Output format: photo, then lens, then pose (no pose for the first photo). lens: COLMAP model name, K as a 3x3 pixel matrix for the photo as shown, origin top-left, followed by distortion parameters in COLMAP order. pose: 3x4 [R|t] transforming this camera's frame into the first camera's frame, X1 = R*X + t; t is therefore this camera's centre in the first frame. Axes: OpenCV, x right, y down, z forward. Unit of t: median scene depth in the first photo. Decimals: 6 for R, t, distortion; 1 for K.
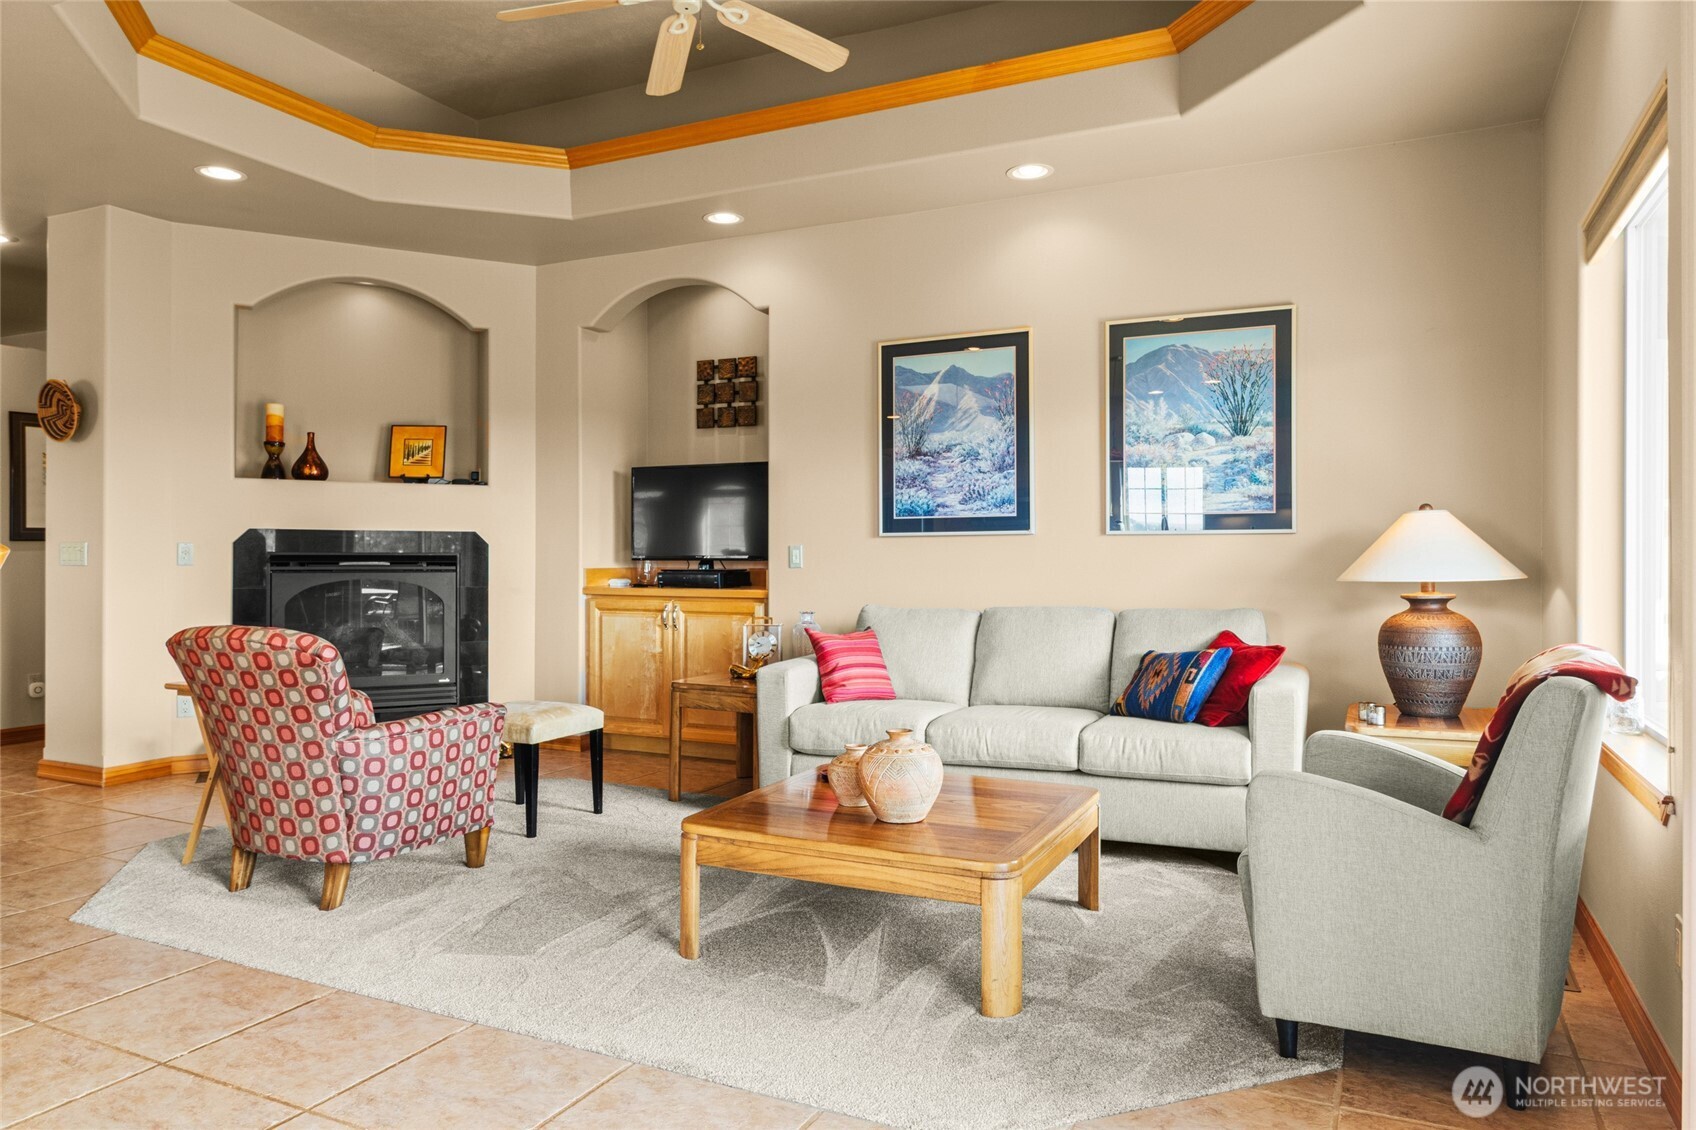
lens RADIAL K [[1113.1, 0, 845.6], [0, 1113.1, 554.8], [0, 0, 1]] dist [0.001505, -0.000307]
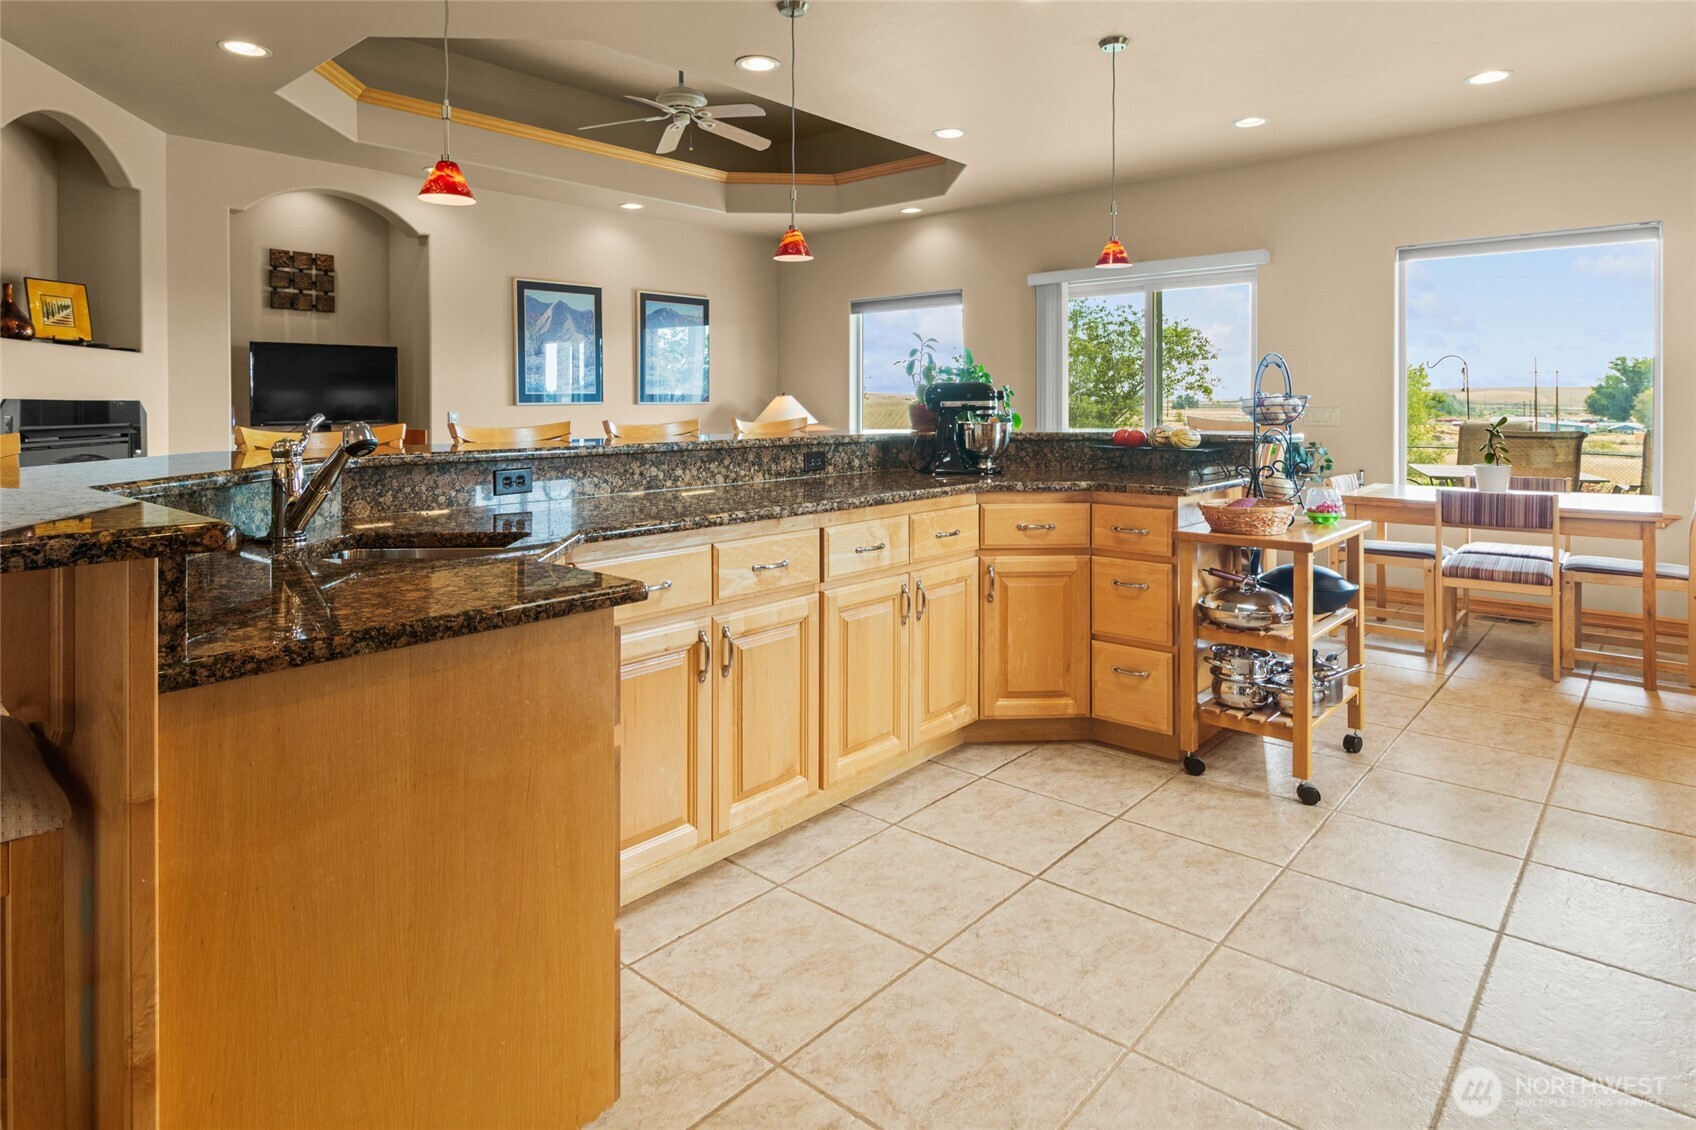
lens RADIAL K [[959.2, 0, 838.0], [0, 959.2, 409.8], [0, 0, 1]] dist [0.001246, 0.000088]
pose [[0.264337, -0.010456, 0.964374, -1.040368], [0.005113, 0.999942, 0.009441, -0.018521], [-0.964417, 0.002435, 0.264375, 0.209469]]
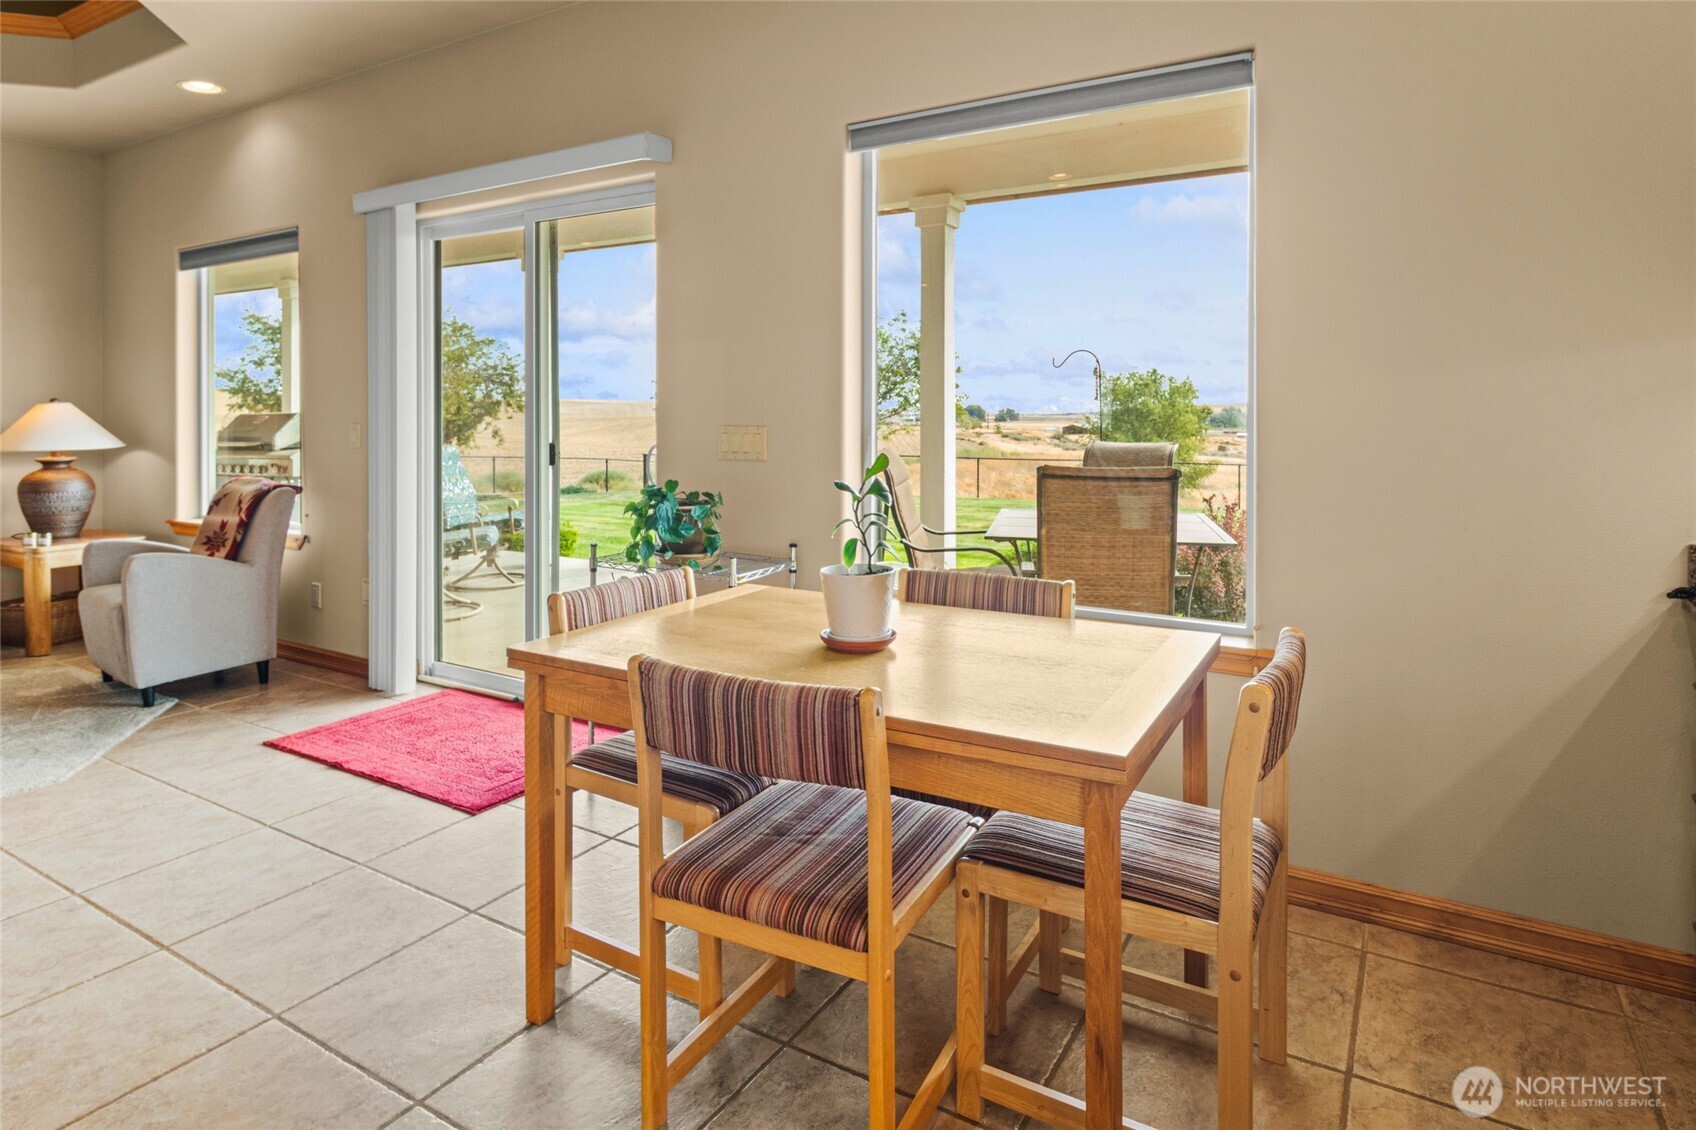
lens RADIAL K [[959.2, 0, 838.0], [0, 959.2, 409.8], [0, 0, 1]] dist [0.001246, 0.000088]
pose [[0.089616, 0.006604, 0.995954, -0.462727], [0.002757, 0.999973, -0.006879, -0.012357], [-0.995973, 0.003363, 0.089596, -0.119617]]
